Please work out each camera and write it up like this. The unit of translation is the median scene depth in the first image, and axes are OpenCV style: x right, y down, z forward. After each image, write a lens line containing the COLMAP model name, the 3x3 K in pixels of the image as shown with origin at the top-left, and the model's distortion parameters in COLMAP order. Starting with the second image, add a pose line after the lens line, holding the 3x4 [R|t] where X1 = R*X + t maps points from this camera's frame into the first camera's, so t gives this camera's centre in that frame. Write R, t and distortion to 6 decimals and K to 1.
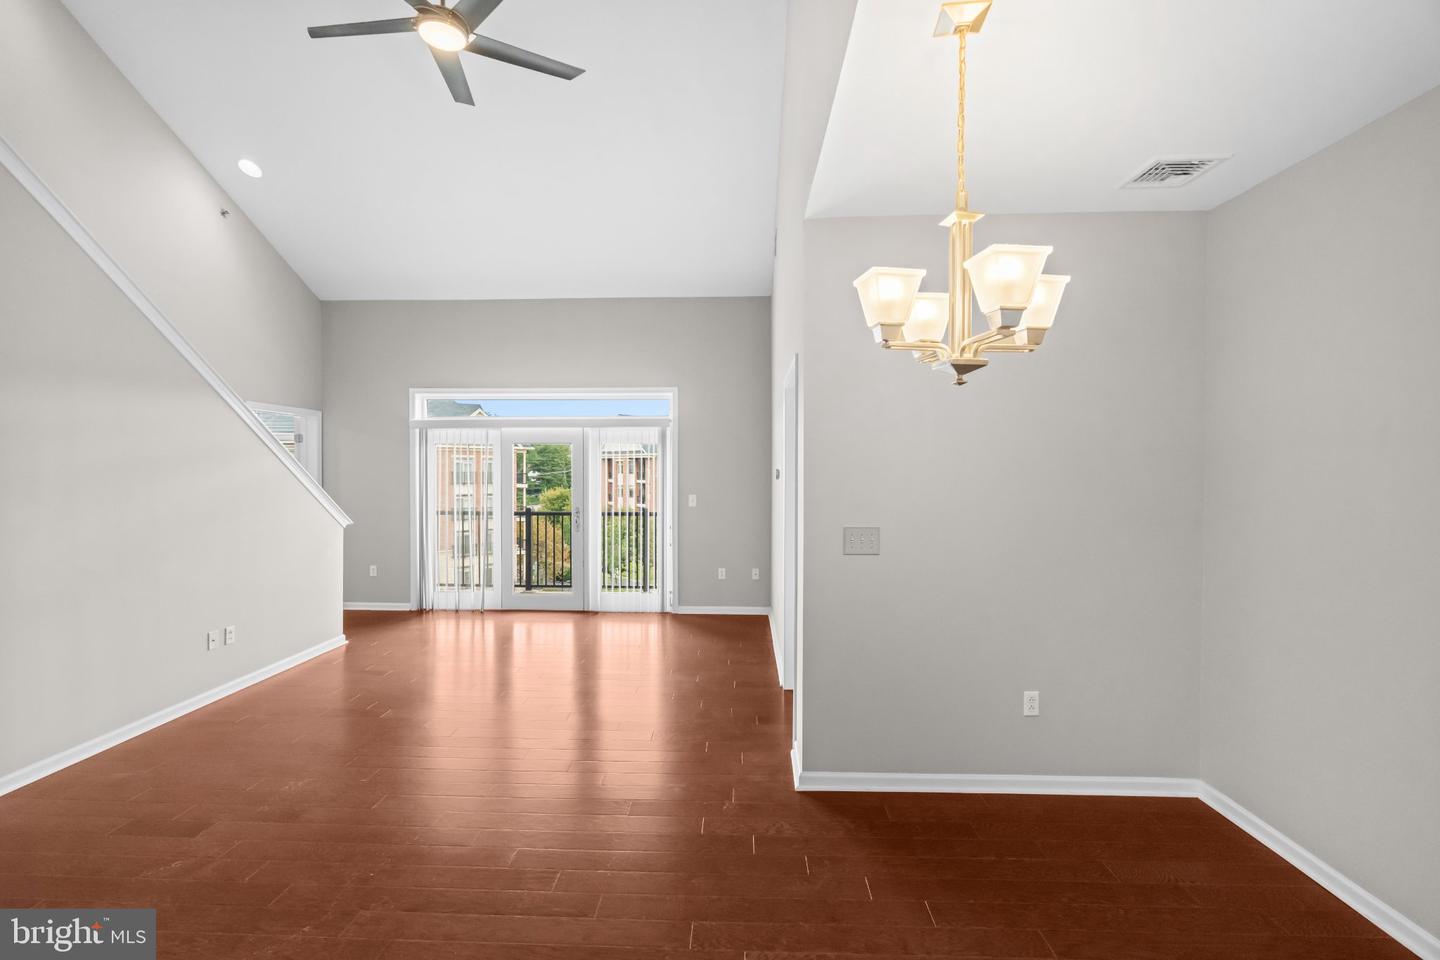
lens RADIAL K [[648.9, 0, 722.6], [0, 648.9, 479.7], [0, 0, 1]] dist [-0.007196, 0.003542]
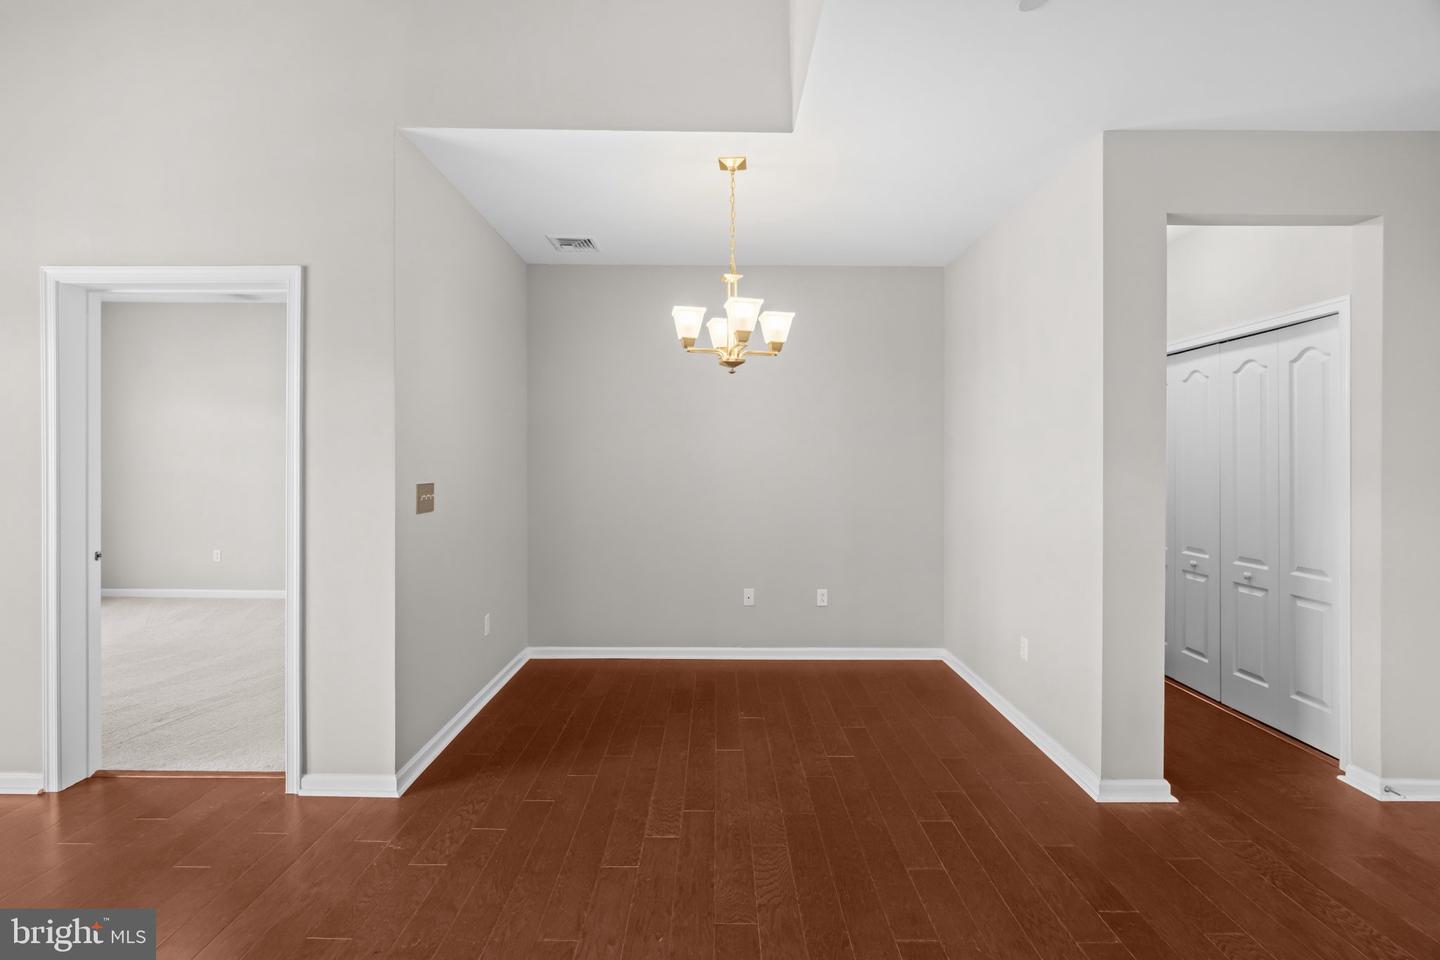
lens RADIAL K [[648.9, 0, 730.5], [0, 648.9, 458.8], [0, 0, 1]] dist [-0.007196, 0.003542]
pose [[-0.043522, -0.002077, 0.999050, -0.340117], [0.013252, 0.999909, 0.002656, 0.018128], [-0.998965, 0.013355, -0.043490, 0.278970]]
